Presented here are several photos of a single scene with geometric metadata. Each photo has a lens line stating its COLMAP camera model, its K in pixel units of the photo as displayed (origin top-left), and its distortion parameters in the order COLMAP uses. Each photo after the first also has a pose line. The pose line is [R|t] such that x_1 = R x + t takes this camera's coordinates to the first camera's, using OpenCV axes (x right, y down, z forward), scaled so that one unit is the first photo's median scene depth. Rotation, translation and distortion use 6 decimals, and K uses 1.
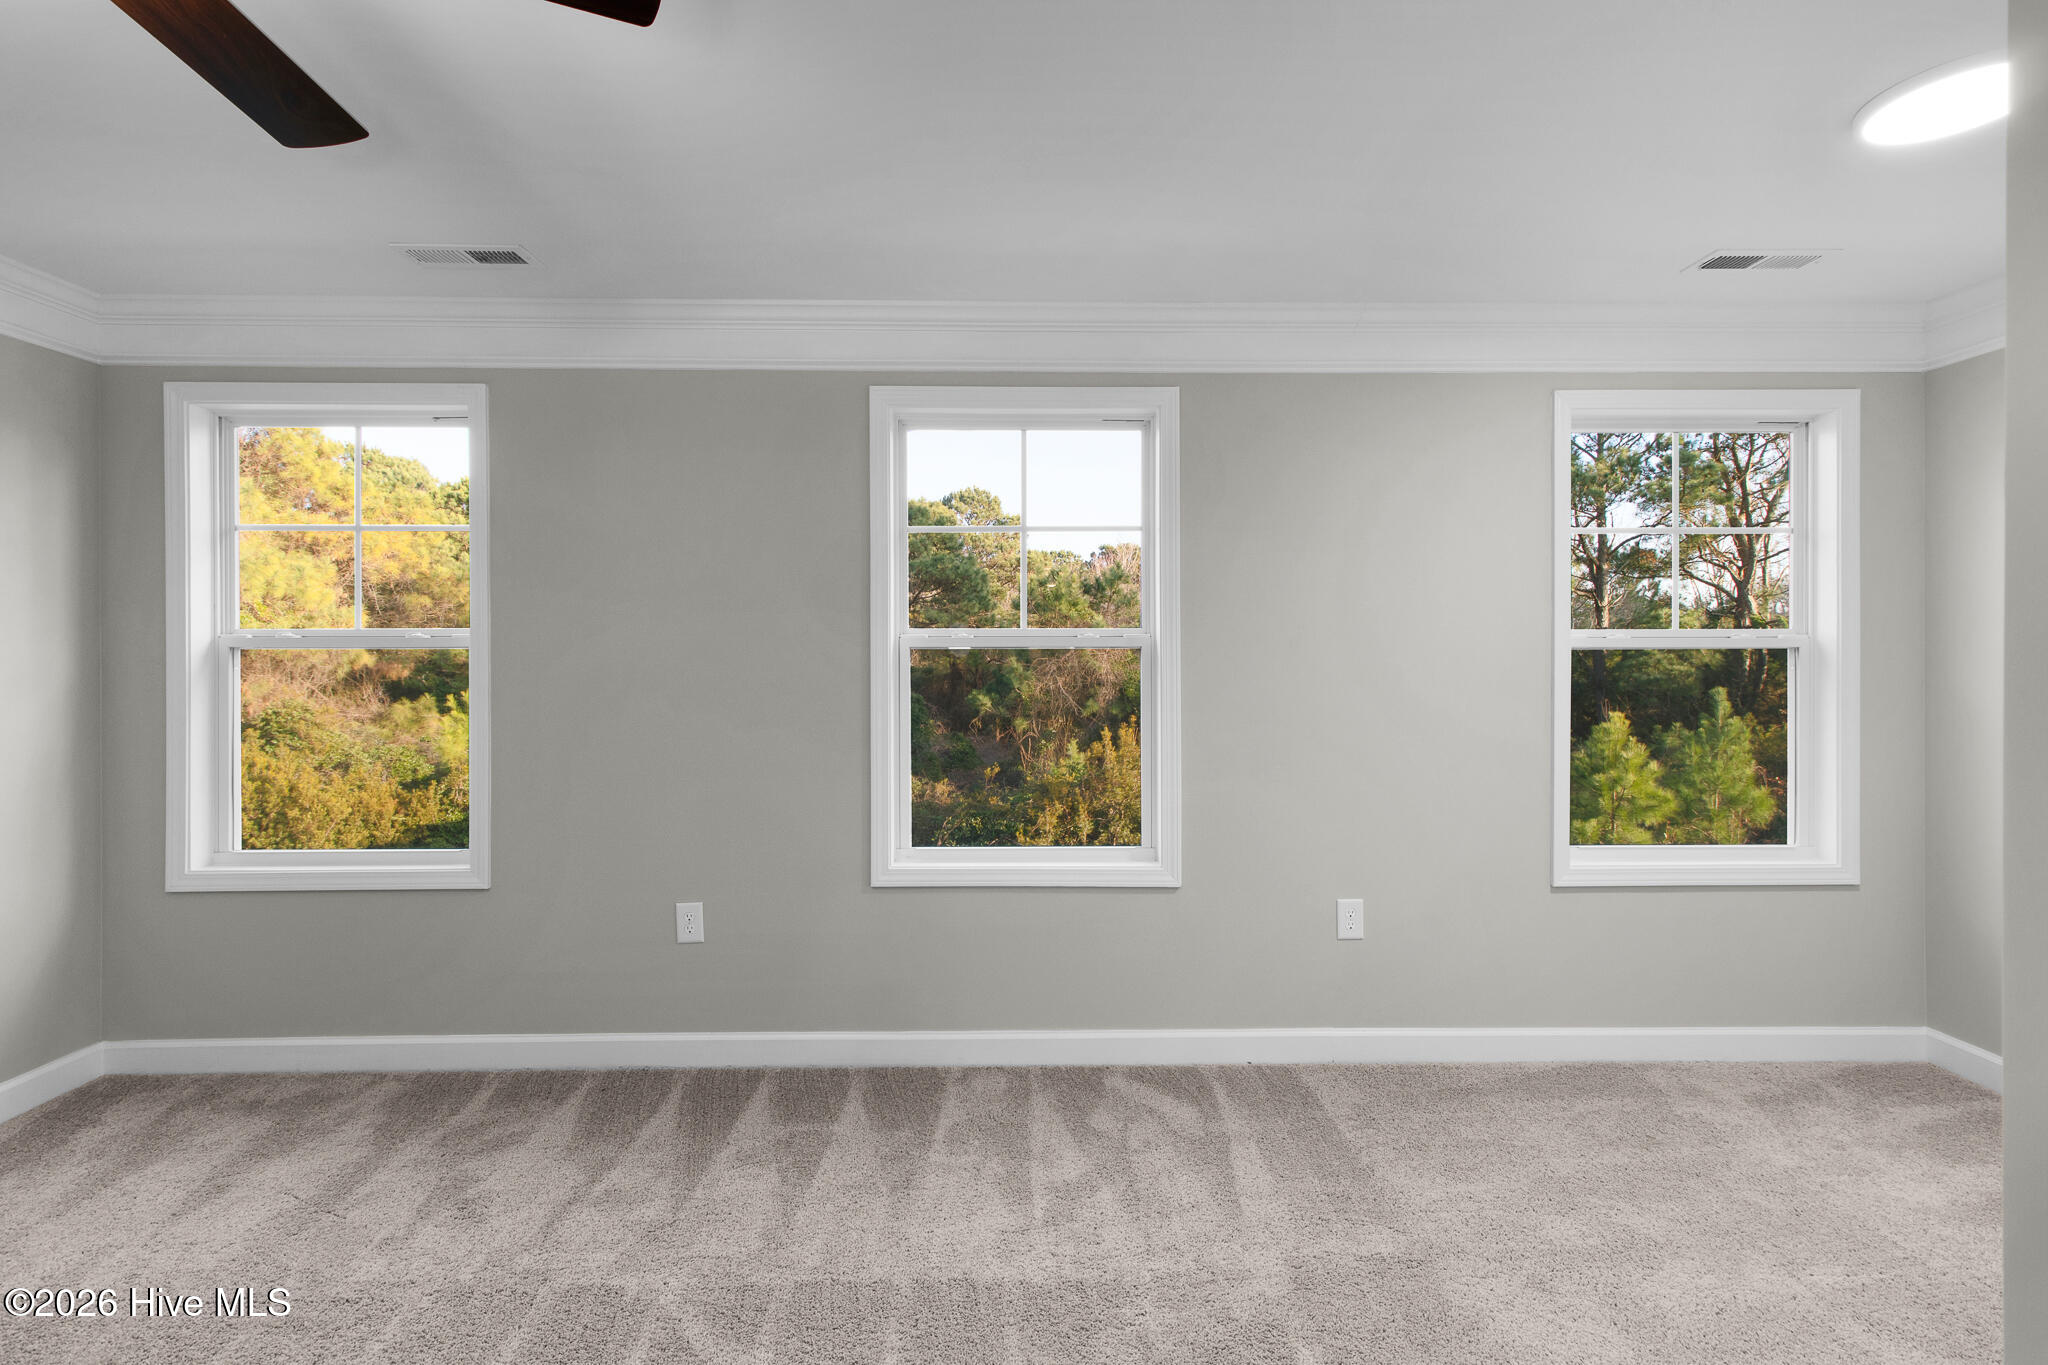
lens RADIAL K [[943.7, 0, 1020.2], [0, 943.7, 669.2], [0, 0, 1]] dist [0.004538, 0.000517]
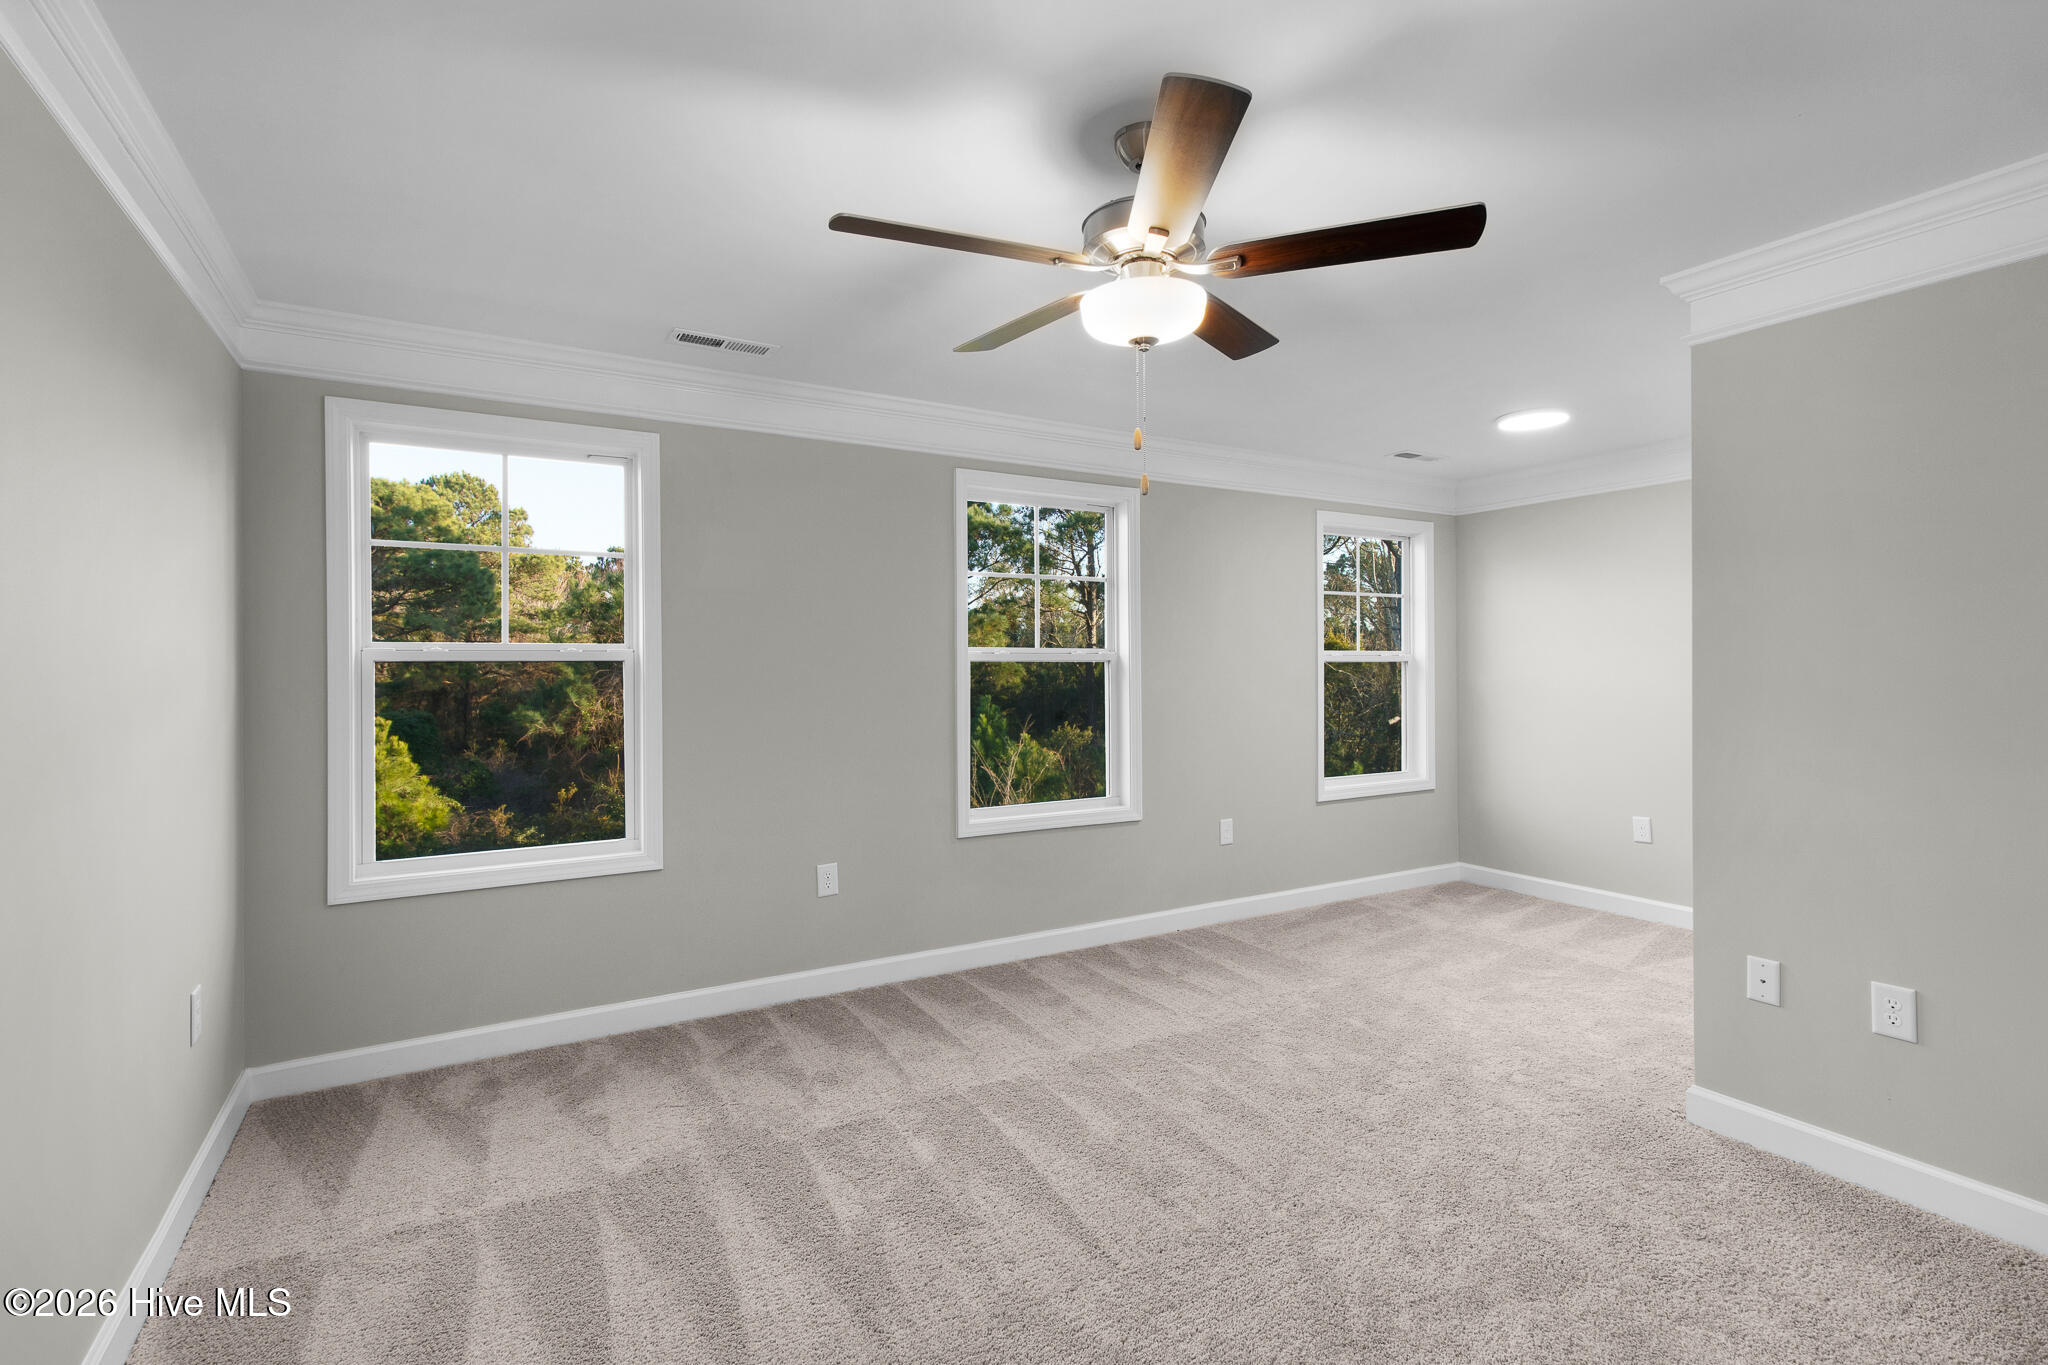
lens RADIAL K [[953.0, 0, 1024.0], [0, 953.0, 682.5], [0, 0, 1]] dist [0.001907, 0.000251]
pose [[0.870762, -0.010115, 0.491600, -0.758741], [0.009091, 0.999949, 0.004473, 0.002327], [-0.491620, 0.000574, 0.870810, -0.238315]]
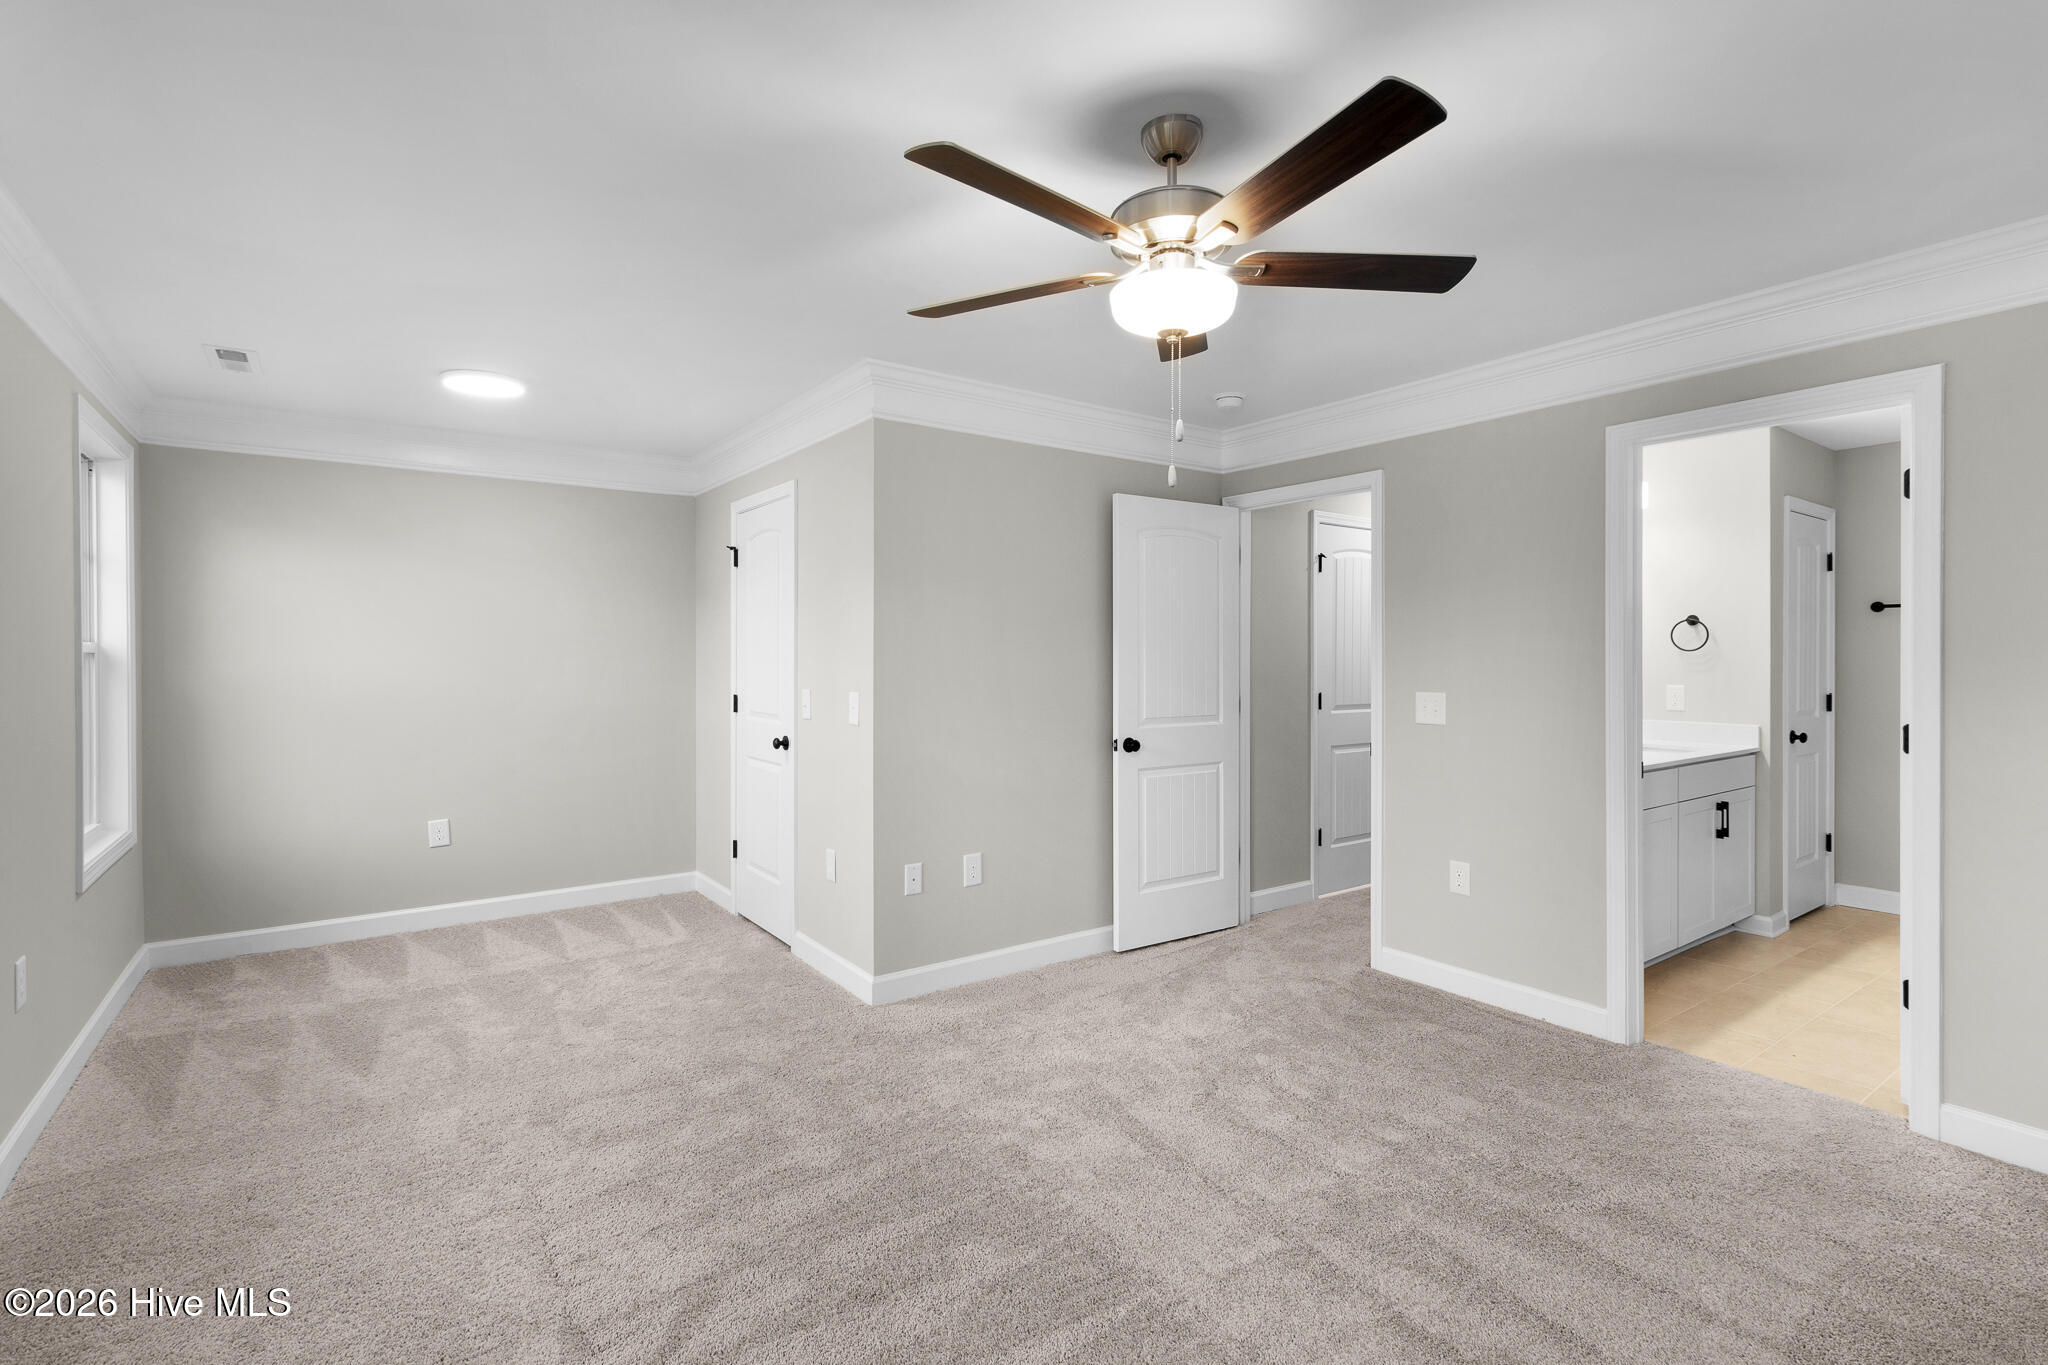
lens RADIAL K [[949.1, 0, 1021.6], [0, 949.1, 652.7], [0, 0, 1]] dist [0.001558, 0.000080]
pose [[-0.571607, 0.002045, 0.820525, -0.860920], [0.012035, 0.999910, 0.005892, -0.022019], [-0.820439, 0.013243, -0.571580, 0.783727]]
